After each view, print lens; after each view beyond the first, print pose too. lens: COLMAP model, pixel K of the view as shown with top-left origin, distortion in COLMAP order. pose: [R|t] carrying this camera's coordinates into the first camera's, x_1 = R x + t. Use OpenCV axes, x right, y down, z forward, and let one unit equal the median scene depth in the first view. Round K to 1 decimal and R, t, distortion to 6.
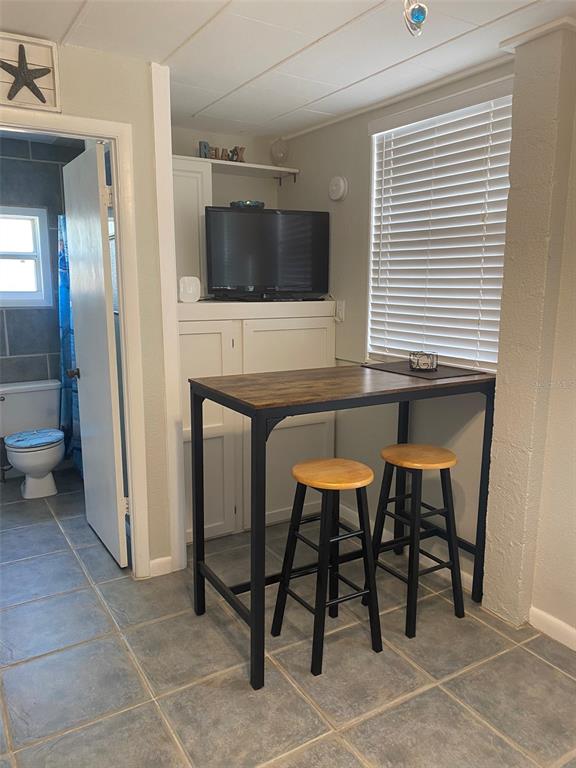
lens RADIAL K [[586.8, 0, 295.7], [0, 586.8, 394.0], [0, 0, 1]] dist [0.057265, -0.064555]
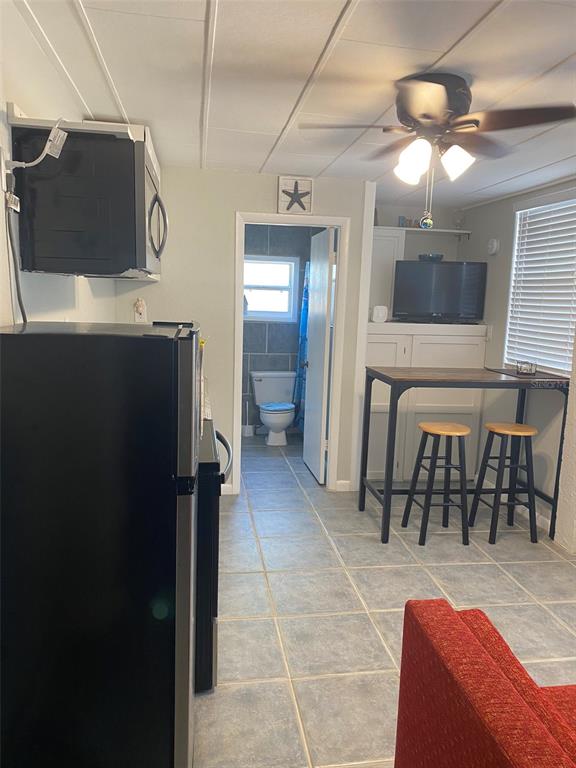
lens RADIAL K [[586.8, 0, 288.4], [0, 586.8, 382.8], [0, 0, 1]] dist [0.057265, -0.064555]
pose [[0.921161, 0.081352, -0.380583, 0.219105], [-0.101989, 0.994193, -0.034339, 0.085883], [0.375580, 0.070447, 0.924109, -0.546071]]
